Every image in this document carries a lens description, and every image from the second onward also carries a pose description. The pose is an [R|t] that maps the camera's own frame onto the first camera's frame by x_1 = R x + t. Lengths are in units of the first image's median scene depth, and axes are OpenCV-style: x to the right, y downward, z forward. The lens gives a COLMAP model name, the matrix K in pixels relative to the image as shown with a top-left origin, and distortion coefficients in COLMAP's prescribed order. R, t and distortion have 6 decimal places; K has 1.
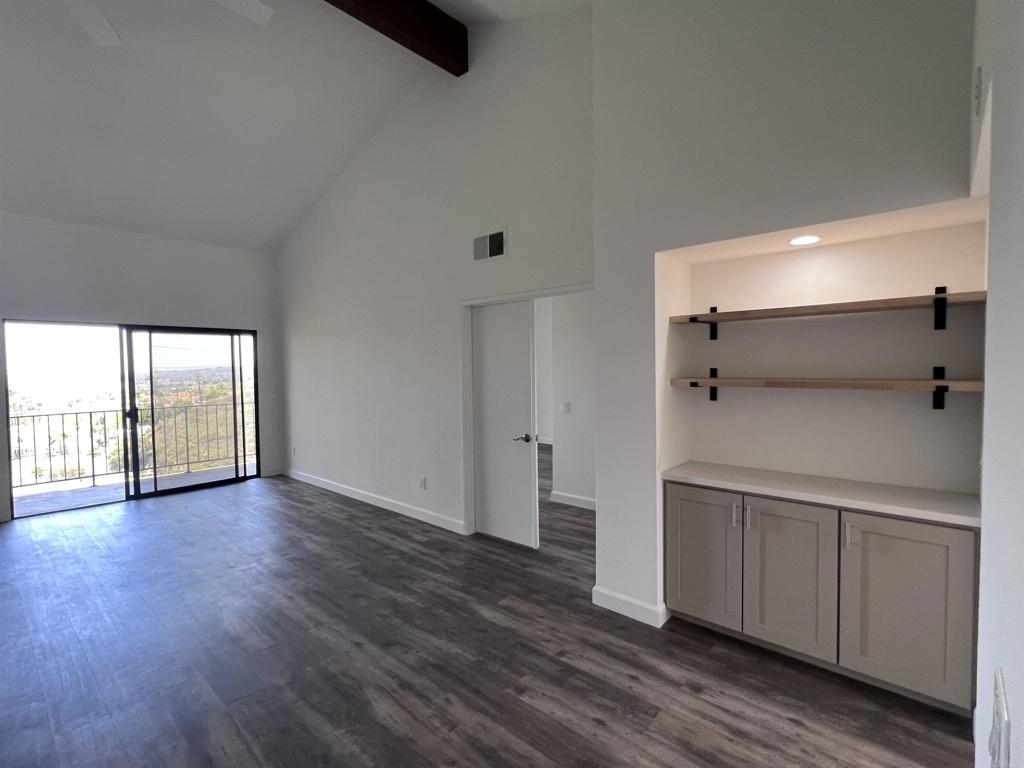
lens RADIAL K [[484.8, 0, 511.5], [0, 484.8, 383.0], [0, 0, 1]] dist [0.017137, -0.000035]
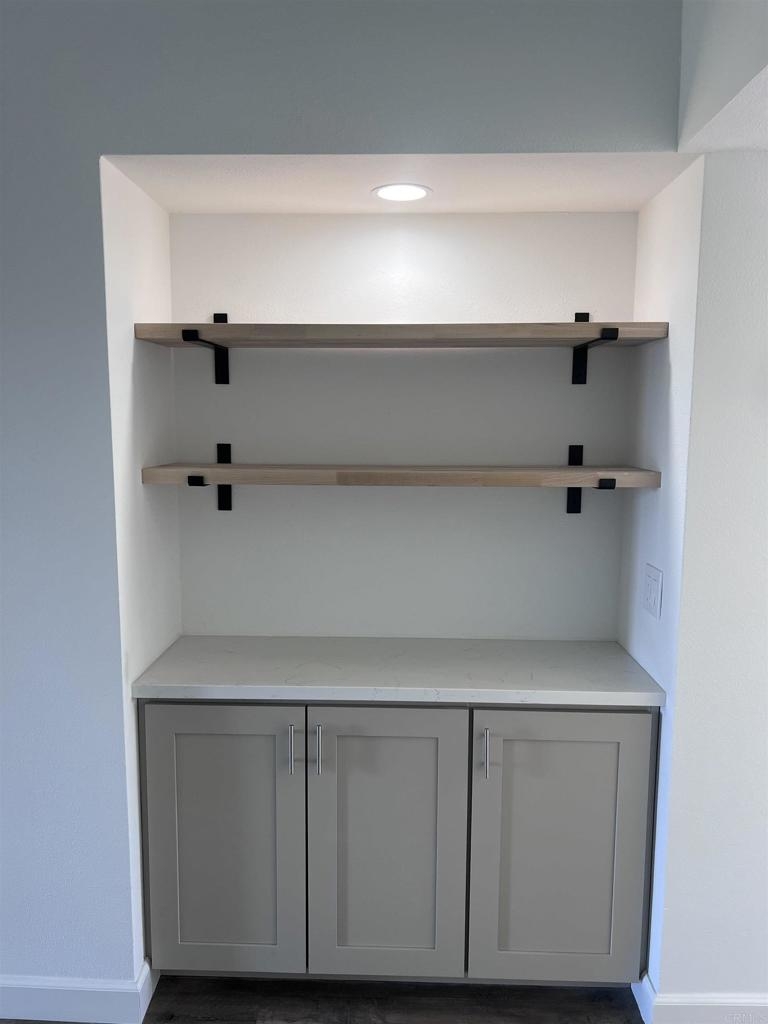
lens RADIAL K [[784.5, 0, 357.5], [0, 784.5, 528.3], [0, 0, 1]] dist [0.029221, -0.037540]
pose [[0.765354, -0.064558, 0.640364, 0.019889], [0.009129, 0.995945, 0.089495, -0.018007], [-0.643545, -0.062649, 0.762840, 0.360075]]
